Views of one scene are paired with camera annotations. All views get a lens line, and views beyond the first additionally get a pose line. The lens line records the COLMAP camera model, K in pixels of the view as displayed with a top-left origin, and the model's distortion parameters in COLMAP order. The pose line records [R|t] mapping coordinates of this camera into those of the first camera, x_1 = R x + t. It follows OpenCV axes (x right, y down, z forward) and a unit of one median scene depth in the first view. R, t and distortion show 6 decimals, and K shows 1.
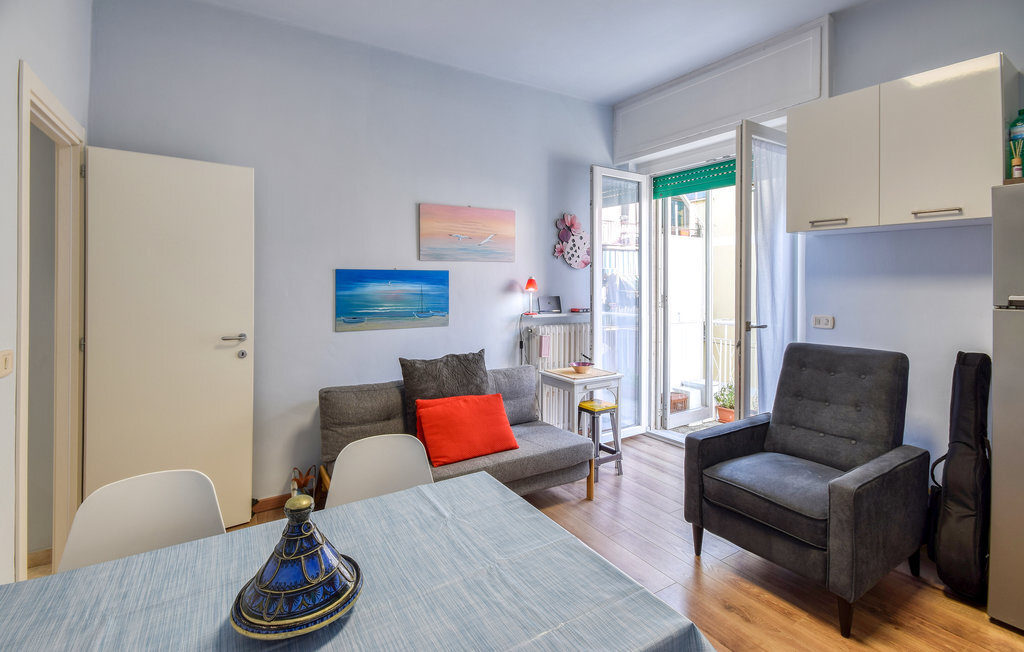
lens RADIAL K [[485.7, 0, 511.3], [0, 485.7, 278.4], [0, 0, 1]] dist [0.029608, 0.000113]
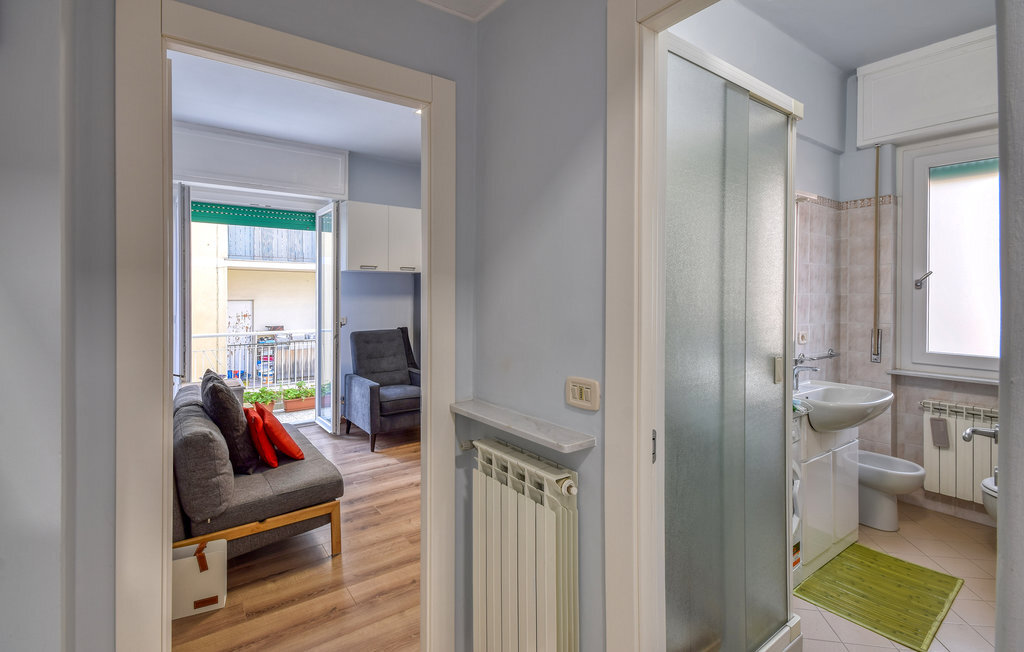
lens RADIAL K [[483.8, 0, 509.9], [0, 483.8, 293.7], [0, 0, 1]] dist [0.000050, -0.000044]
pose [[-0.057669, 0.006941, 0.998312, -1.579589], [-0.002398, 0.999972, -0.007091, 0.001402], [-0.998333, -0.002803, -0.057651, 0.694035]]
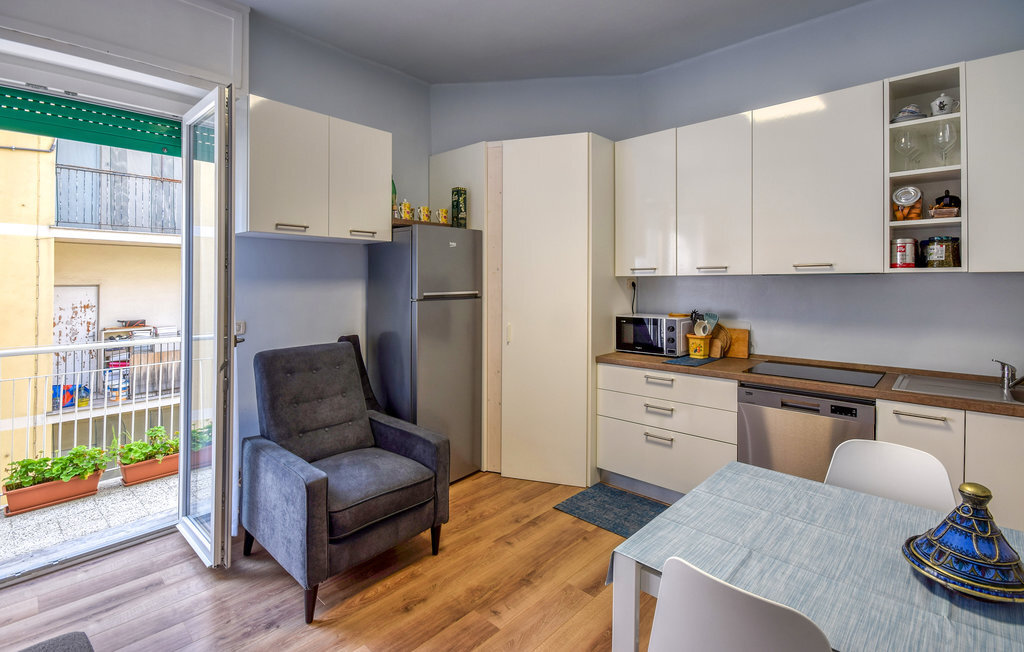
lens RADIAL K [[472.8, 0, 511.1], [0, 472.8, 279.0], [0, 0, 1]] dist [0.000914, -0.007021]
pose [[-0.257371, 0.005586, 0.966297, -0.524674], [-0.006063, 0.999954, -0.007396, -0.001019], [-0.966294, -0.007762, -0.257325, 1.006004]]
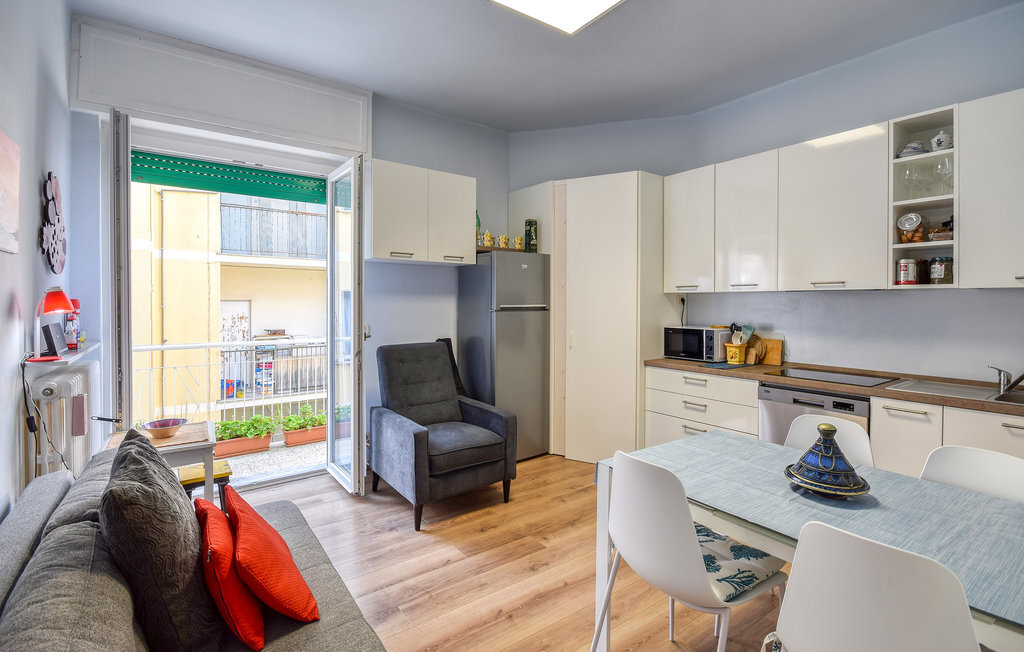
lens RADIAL K [[469.1, 0, 516.8], [0, 469.1, 308.4], [0, 0, 1]] dist [-0.008160, -0.000055]
pose [[-0.077774, -0.018658, 0.996796, -0.845129], [-0.010361, 0.999786, 0.017906, 0.010313], [-0.996917, -0.008935, -0.077951, 0.972491]]
